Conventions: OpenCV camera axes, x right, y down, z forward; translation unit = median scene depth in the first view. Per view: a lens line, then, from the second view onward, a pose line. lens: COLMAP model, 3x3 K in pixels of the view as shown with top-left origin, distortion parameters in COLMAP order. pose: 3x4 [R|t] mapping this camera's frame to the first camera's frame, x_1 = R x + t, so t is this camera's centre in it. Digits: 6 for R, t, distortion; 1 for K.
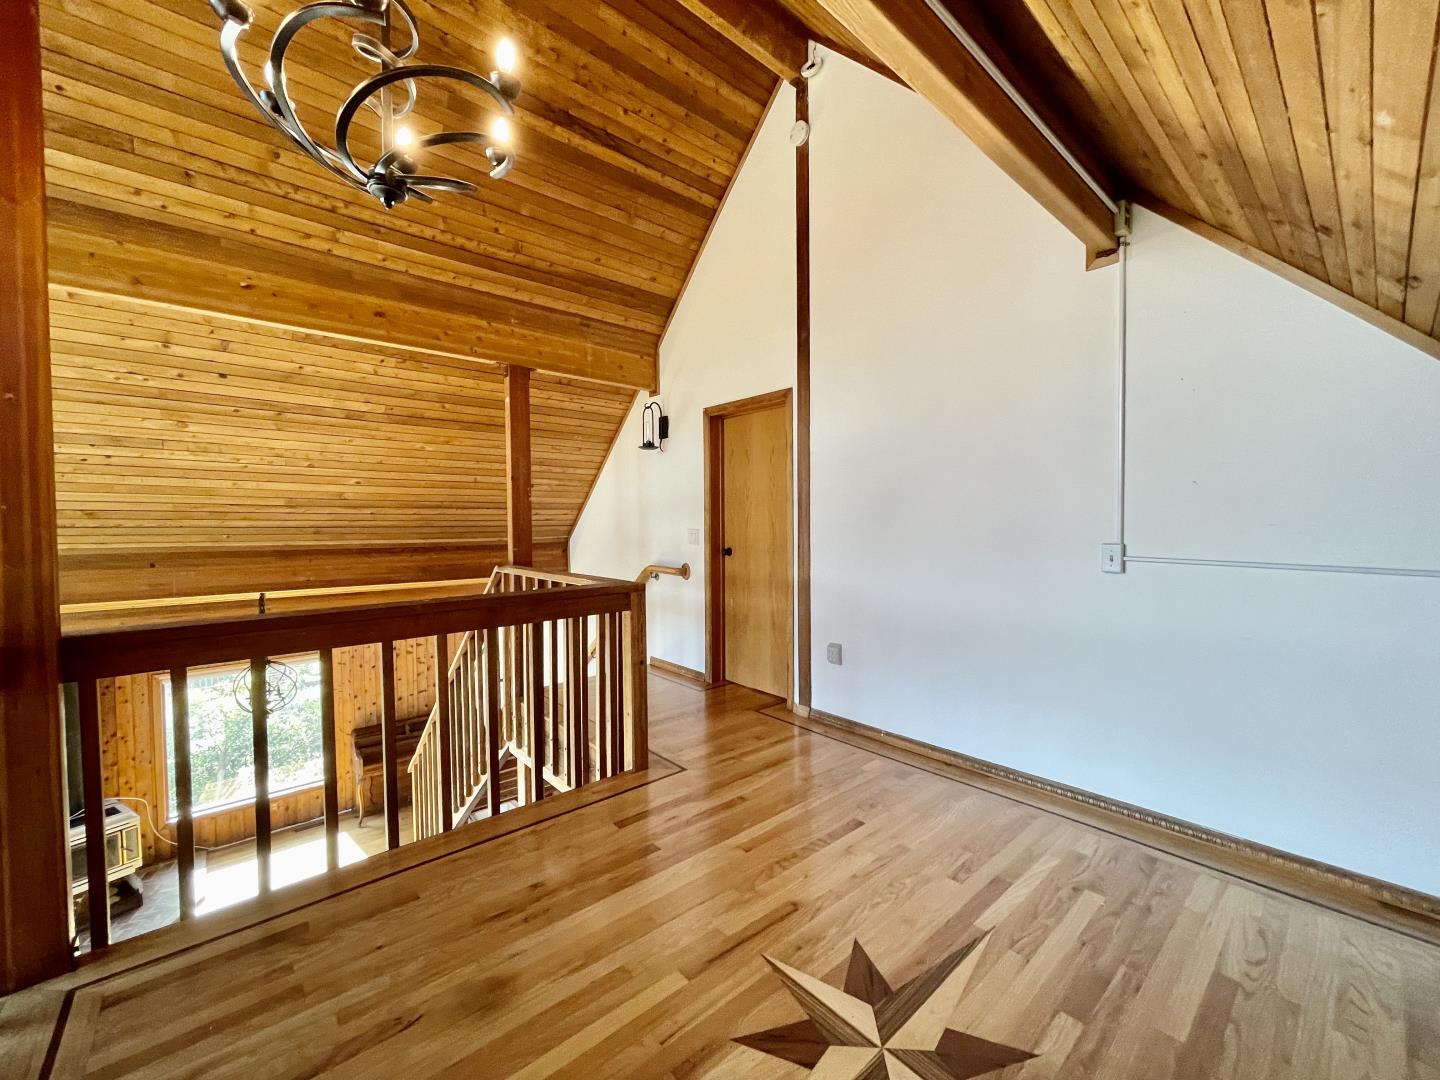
lens RADIAL K [[578.0, 0, 717.4], [0, 578.0, 540.7], [0, 0, 1]] dist [0.001355, -0.000721]
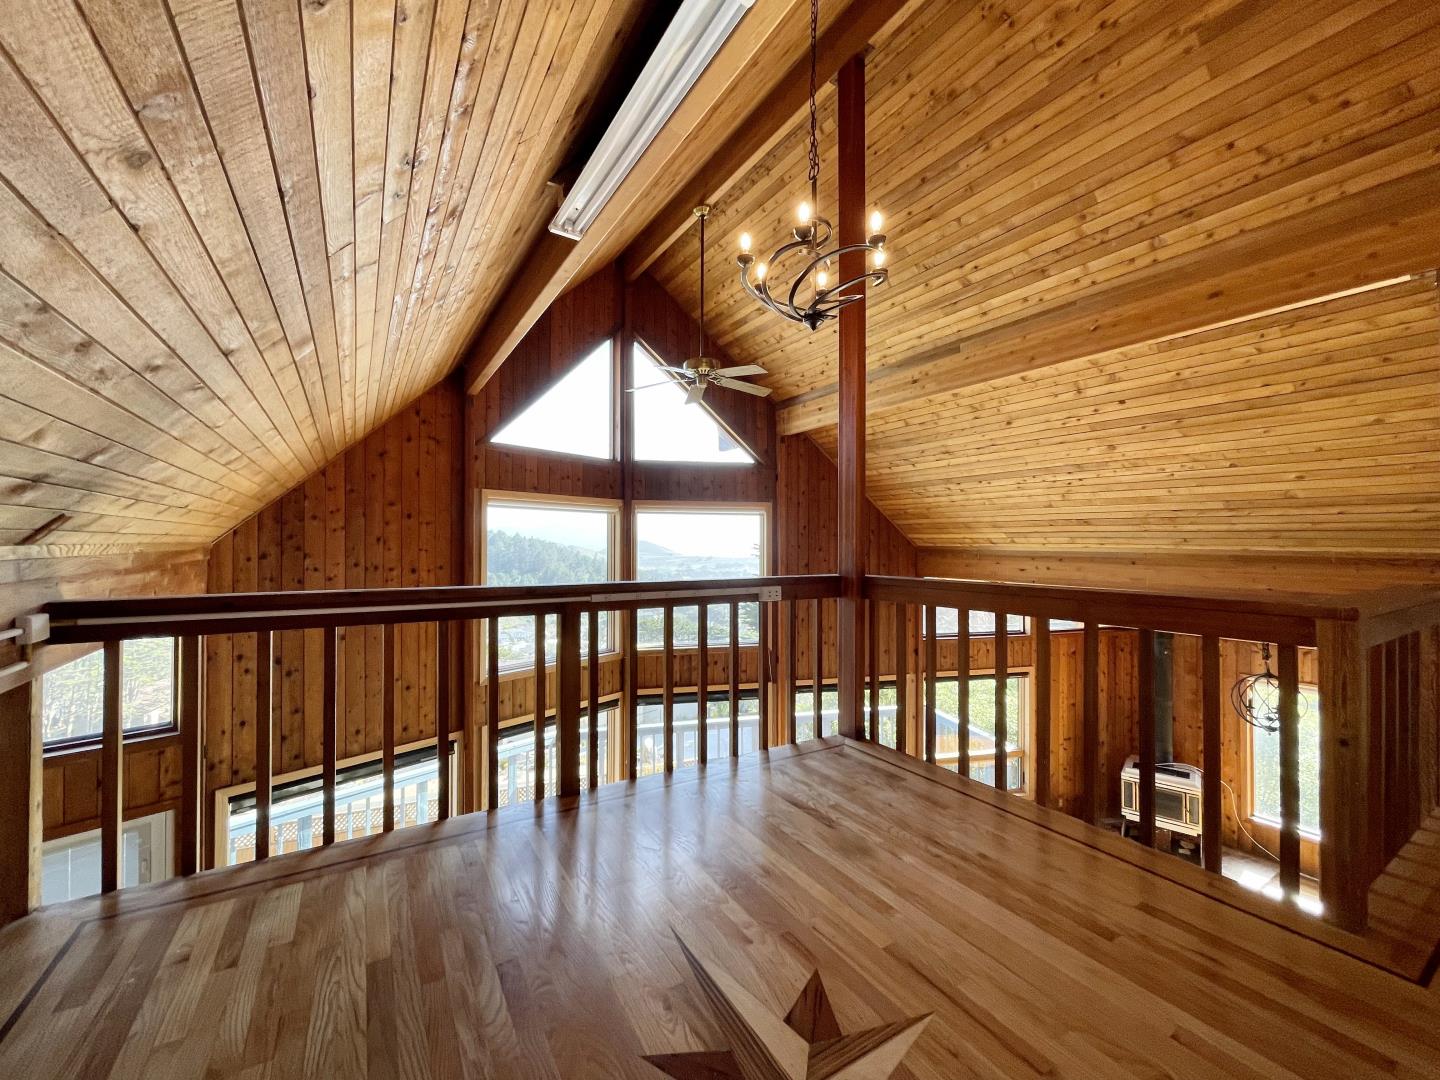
lens RADIAL K [[584.2, 0, 720.0], [0, 584.2, 540.0], [0, 0, 1]] dist [-0.002595, 0.000604]
pose [[-0.166422, -0.000273, -0.986055, 0.447918], [-0.034665, 0.999383, 0.005574, 0.019901], [0.985445, 0.035109, -0.166329, 0.381432]]
